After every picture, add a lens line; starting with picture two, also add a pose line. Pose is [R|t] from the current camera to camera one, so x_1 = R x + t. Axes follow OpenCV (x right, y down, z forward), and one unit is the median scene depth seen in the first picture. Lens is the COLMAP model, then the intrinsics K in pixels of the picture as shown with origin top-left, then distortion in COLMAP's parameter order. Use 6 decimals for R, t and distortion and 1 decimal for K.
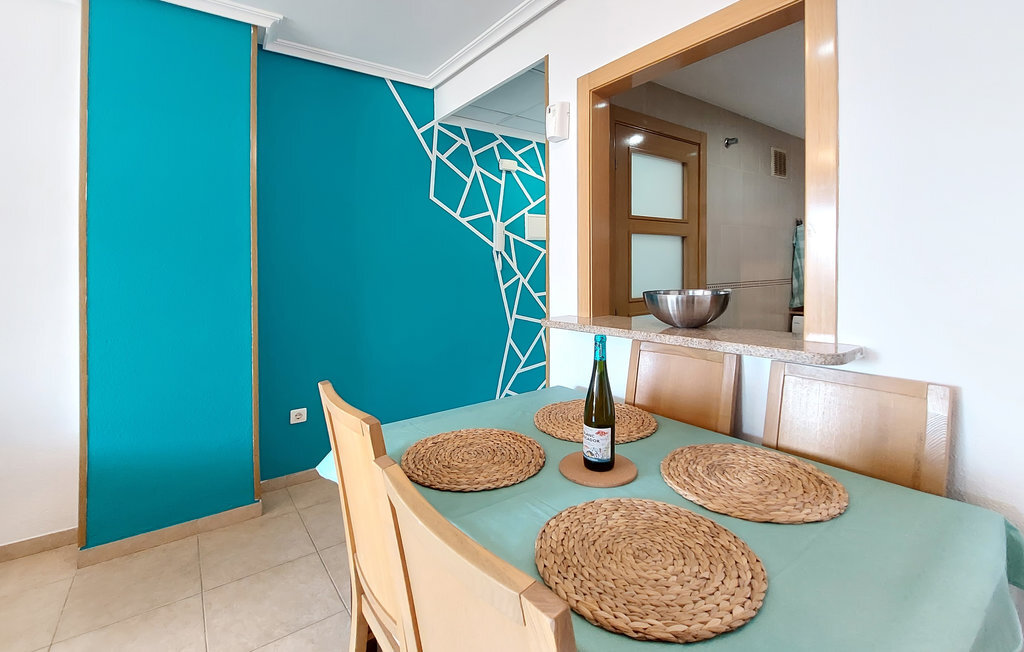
lens RADIAL K [[410.5, 0, 509.5], [0, 410.5, 268.5], [0, 0, 1]] dist [-0.011828, 0.000006]
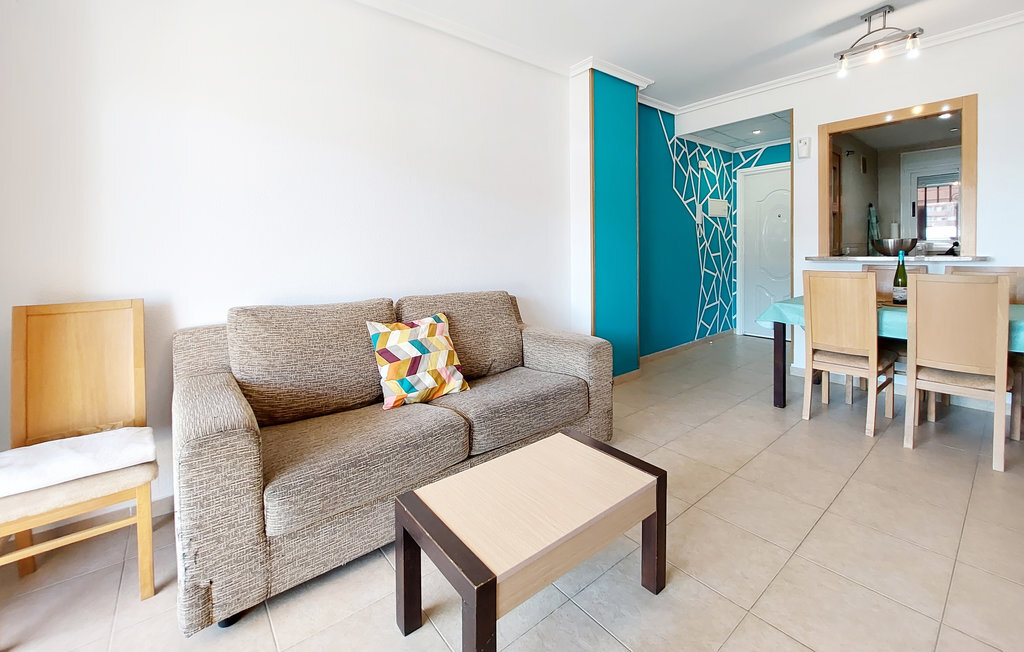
lens RADIAL K [[412.8, 0, 528.3], [0, 412.8, 259.5], [0, 0, 1]] dist [-0.046963, -0.000002]
pose [[0.997766, -0.010138, 0.066038, -0.766892], [0.008703, 0.999721, 0.021974, 0.048935], [-0.066243, -0.021350, 0.997575, -0.431111]]
